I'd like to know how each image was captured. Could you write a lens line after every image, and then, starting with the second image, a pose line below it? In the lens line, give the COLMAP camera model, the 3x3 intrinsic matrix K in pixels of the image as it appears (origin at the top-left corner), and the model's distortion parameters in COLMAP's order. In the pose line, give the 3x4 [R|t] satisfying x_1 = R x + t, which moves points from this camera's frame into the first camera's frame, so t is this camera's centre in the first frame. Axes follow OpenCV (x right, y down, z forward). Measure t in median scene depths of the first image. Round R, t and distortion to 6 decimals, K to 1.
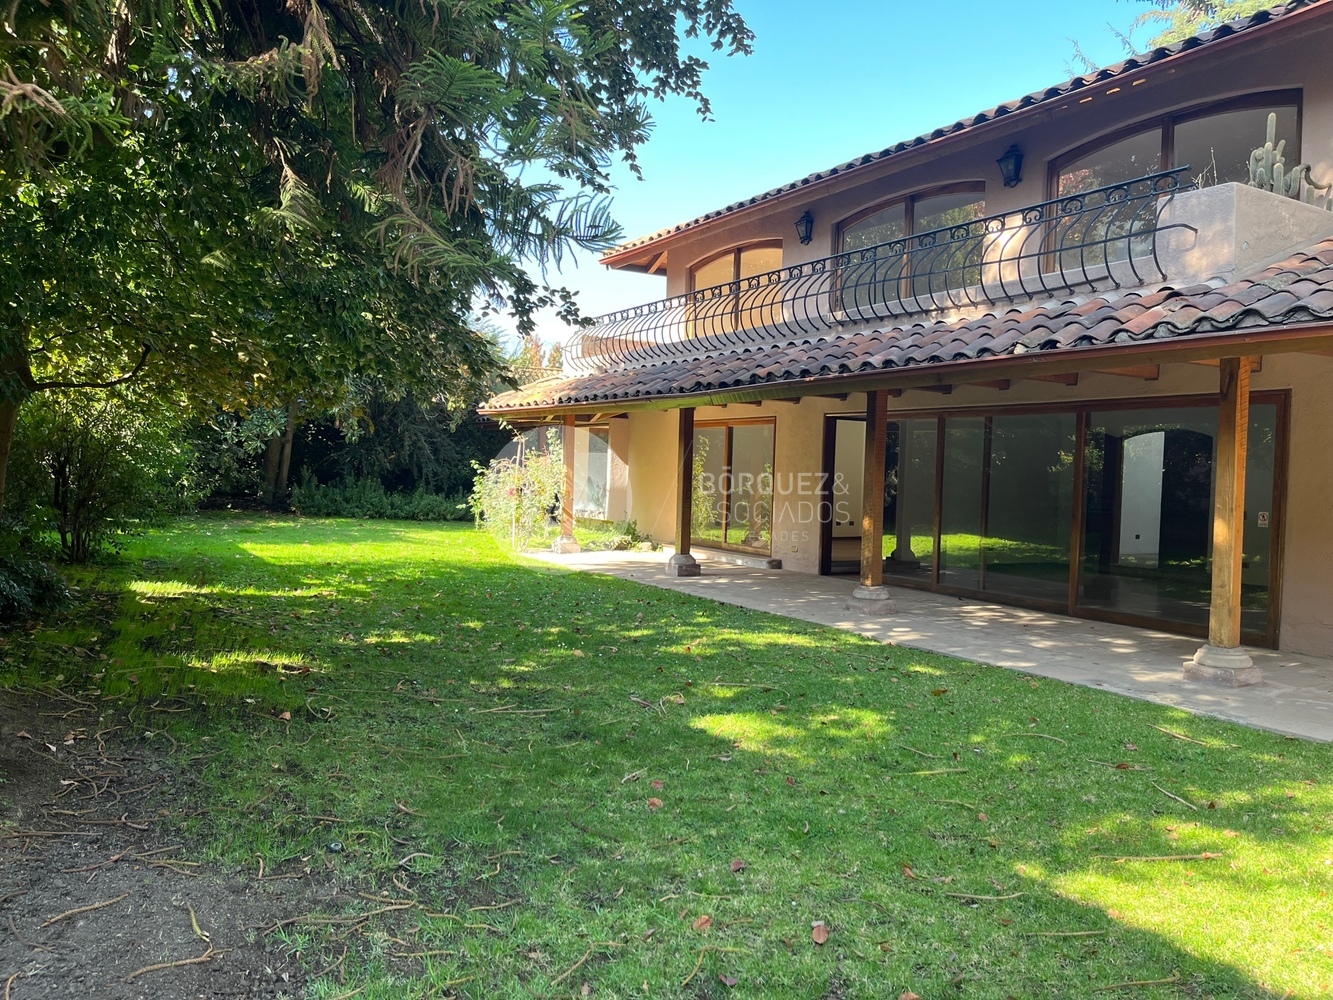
lens RADIAL K [[986.5, 0, 659.3], [0, 986.5, 498.8], [0, 0, 1]] dist [0.048295, -0.069580]
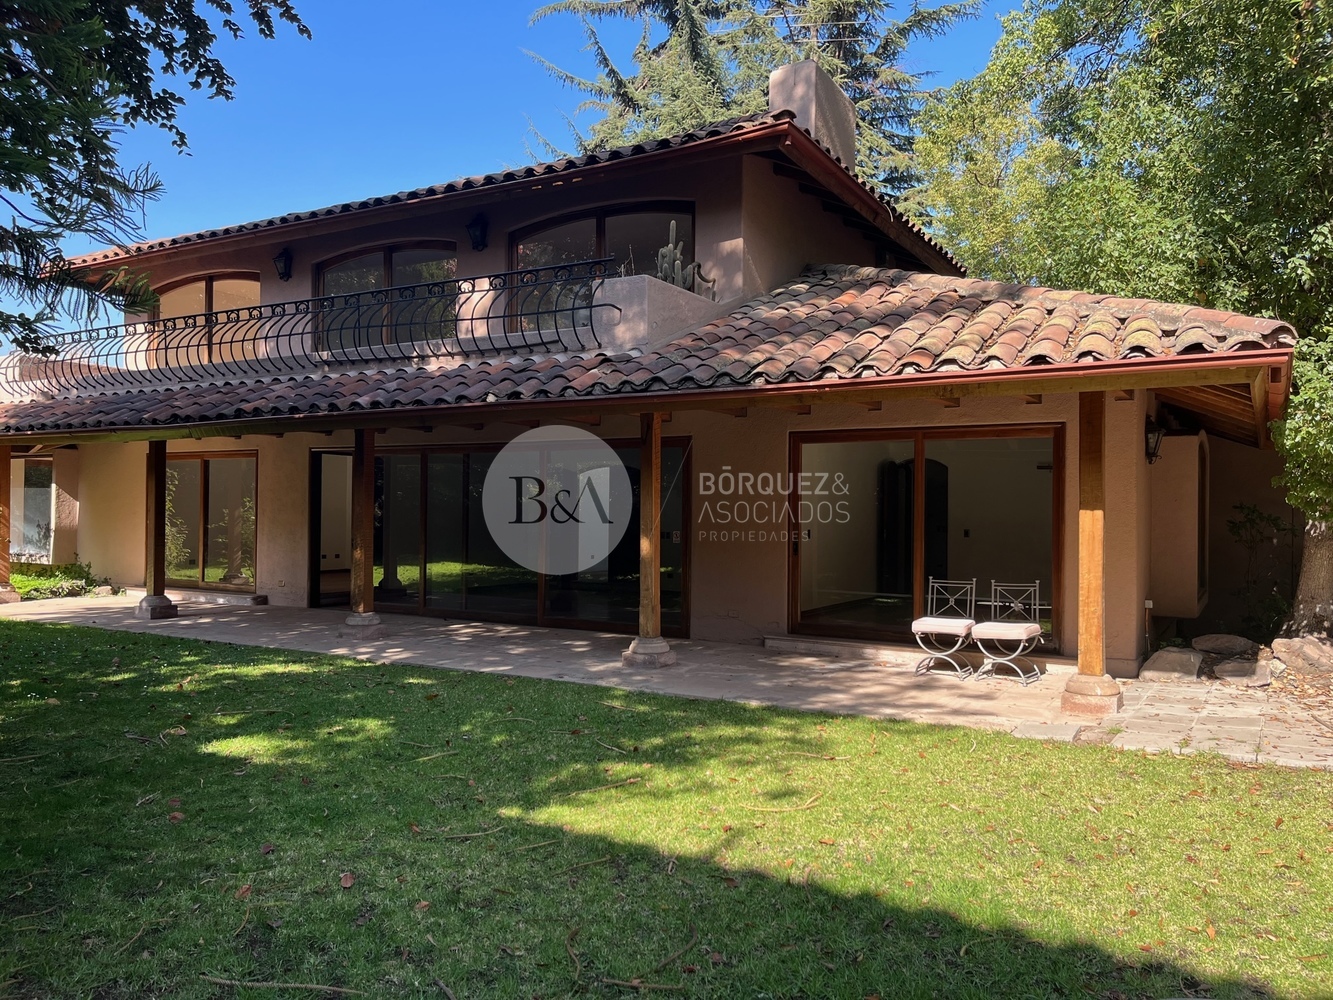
lens RADIAL K [[1004.3, 0, 661.1], [0, 1004.3, 520.3], [0, 0, 1]] dist [0.078475, -0.120538]
pose [[0.871611, -0.022947, 0.489660, -0.046179], [0.028688, 0.999580, -0.004222, 0.004131], [-0.489357, 0.017727, 0.871903, -0.129409]]
